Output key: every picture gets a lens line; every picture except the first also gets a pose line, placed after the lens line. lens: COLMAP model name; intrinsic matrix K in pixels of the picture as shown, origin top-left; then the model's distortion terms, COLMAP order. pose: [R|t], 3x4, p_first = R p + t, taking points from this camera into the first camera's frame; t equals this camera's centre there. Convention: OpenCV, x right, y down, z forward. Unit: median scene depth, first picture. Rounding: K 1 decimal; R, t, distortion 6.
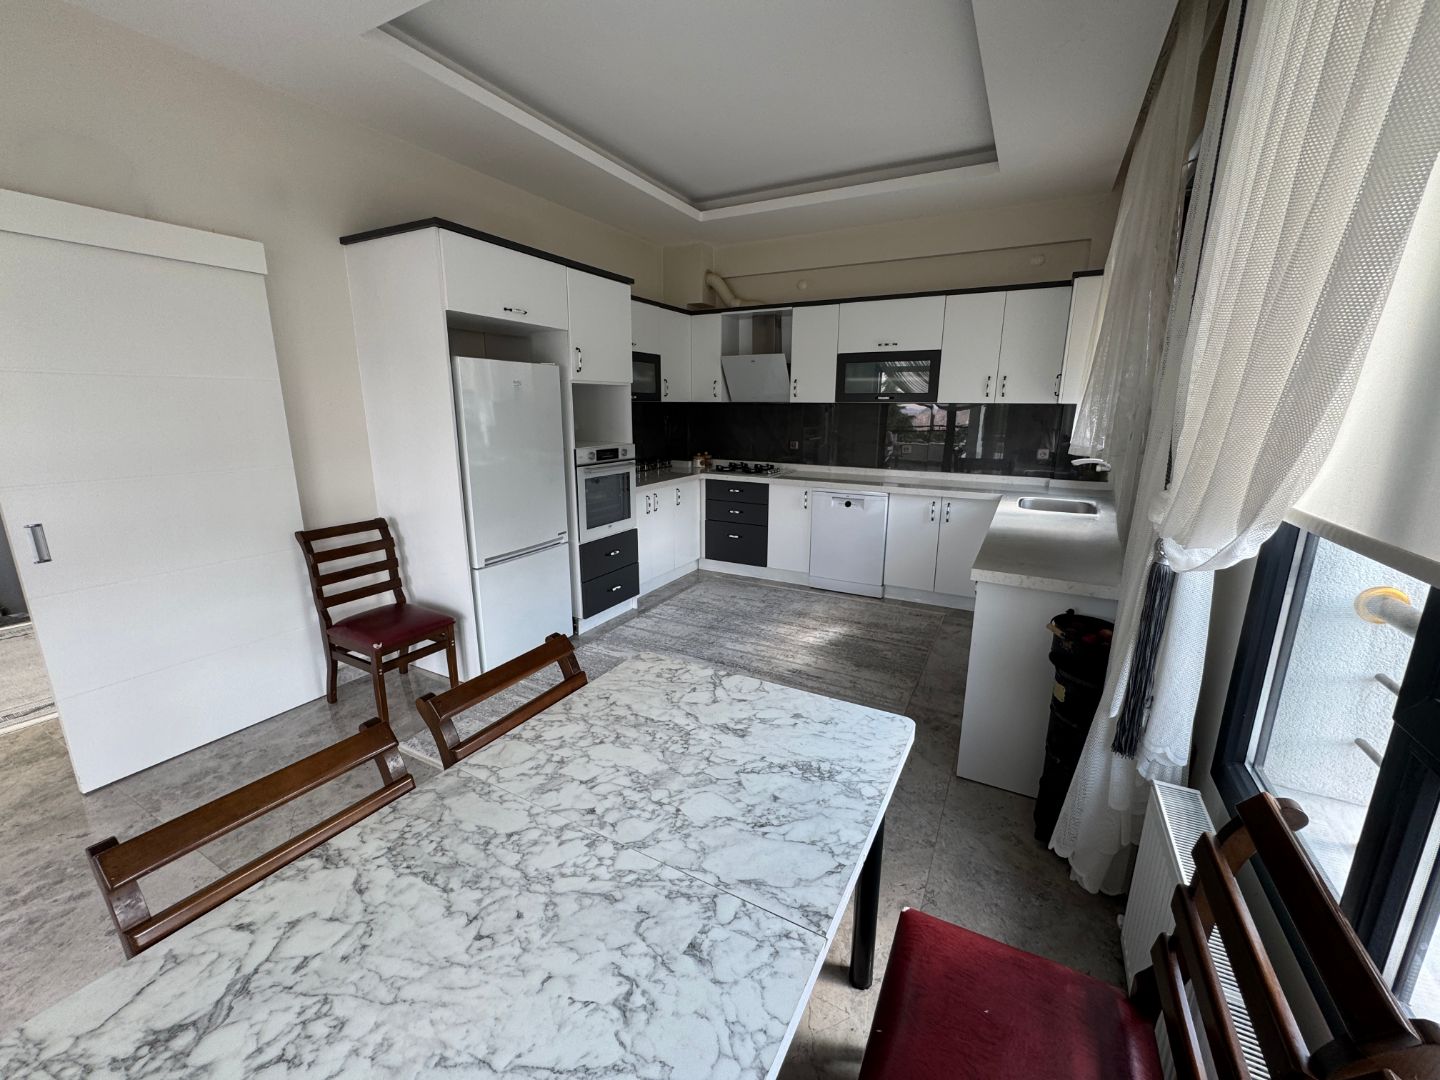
lens RADIAL K [[575.5, 0, 721.2], [0, 575.5, 538.2], [0, 0, 1]] dist [-0.006292, 0.000848]
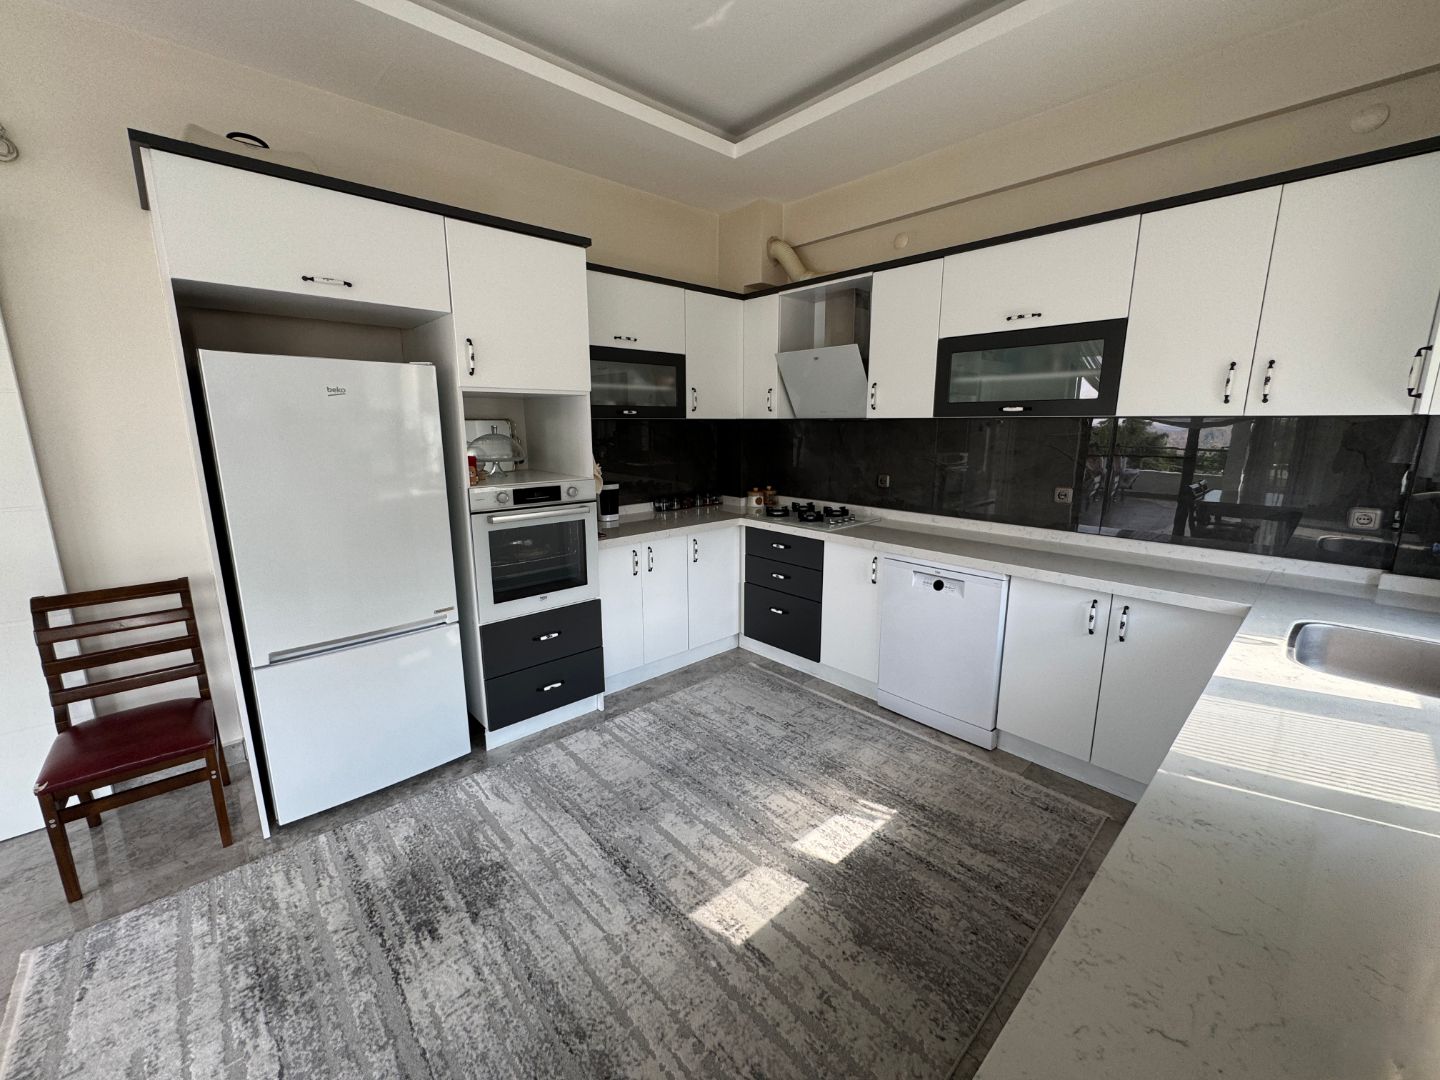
lens RADIAL K [[575.5, 0, 721.8], [0, 575.5, 538.7], [0, 0, 1]] dist [-0.006292, 0.000848]
pose [[0.944783, 0.059397, -0.322270, 0.202767], [-0.068668, 0.997487, -0.017465, -0.084094], [0.320423, 0.038630, 0.946487, 0.367664]]
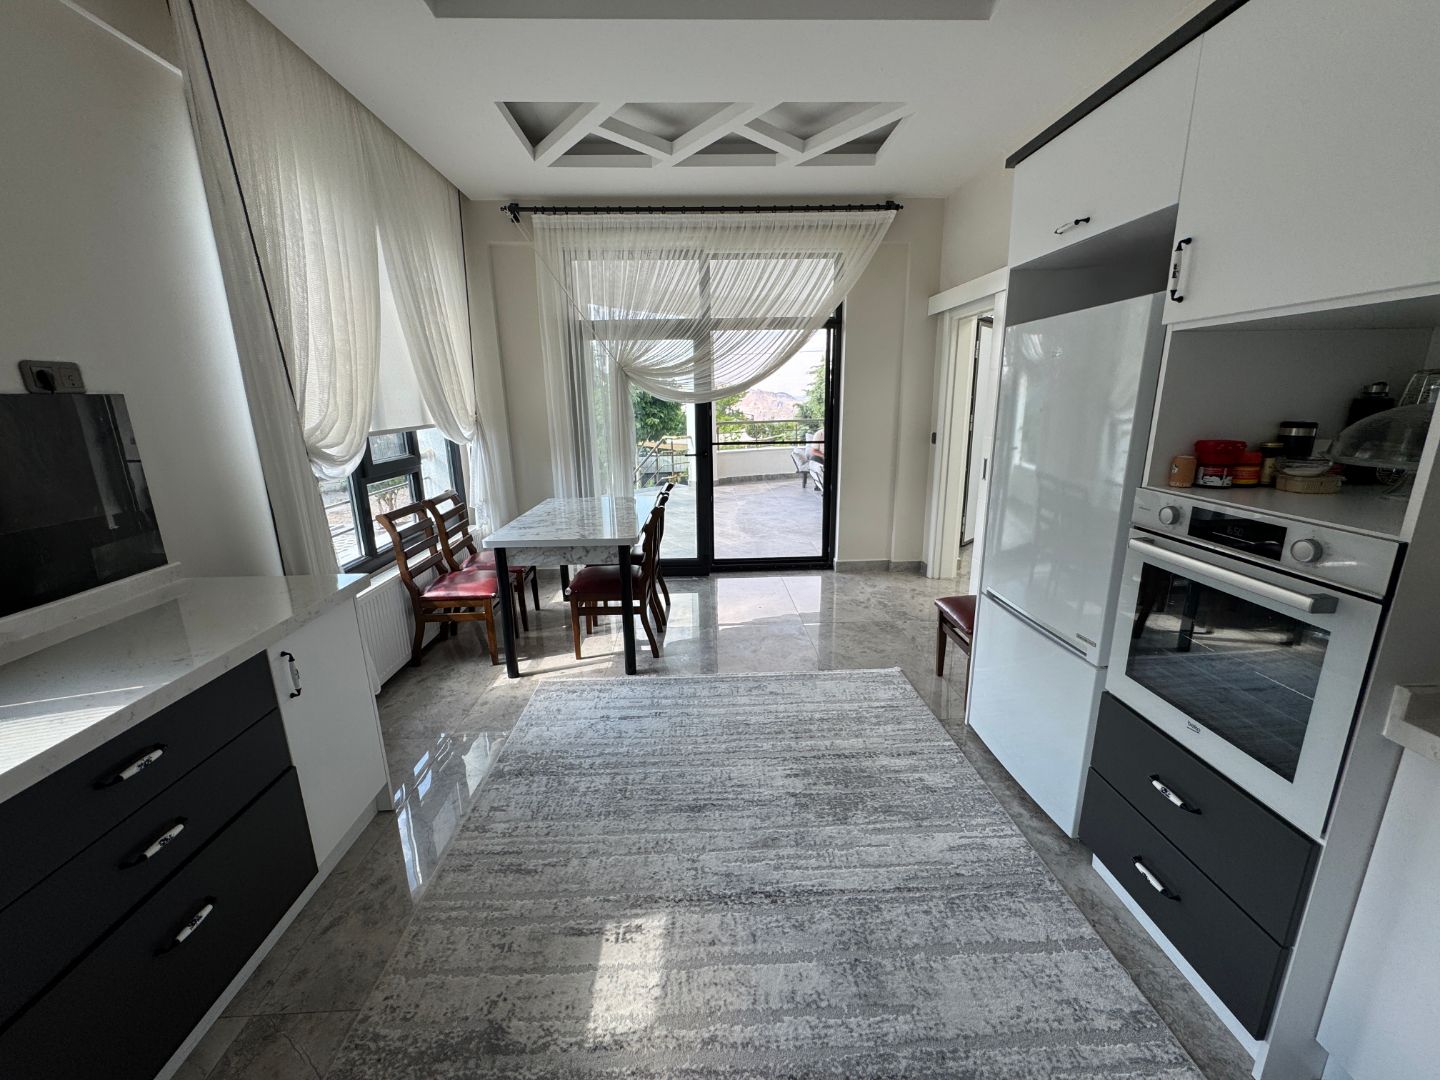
lens RADIAL K [[575.5, 0, 723.2], [0, 575.5, 539.5], [0, 0, 1]] dist [-0.006292, 0.000848]
pose [[-0.862187, 0.133494, -0.488685, 0.191269], [-0.101403, 0.899655, 0.424662, -0.219467], [0.496338, 0.415692, -0.762134, 0.960573]]
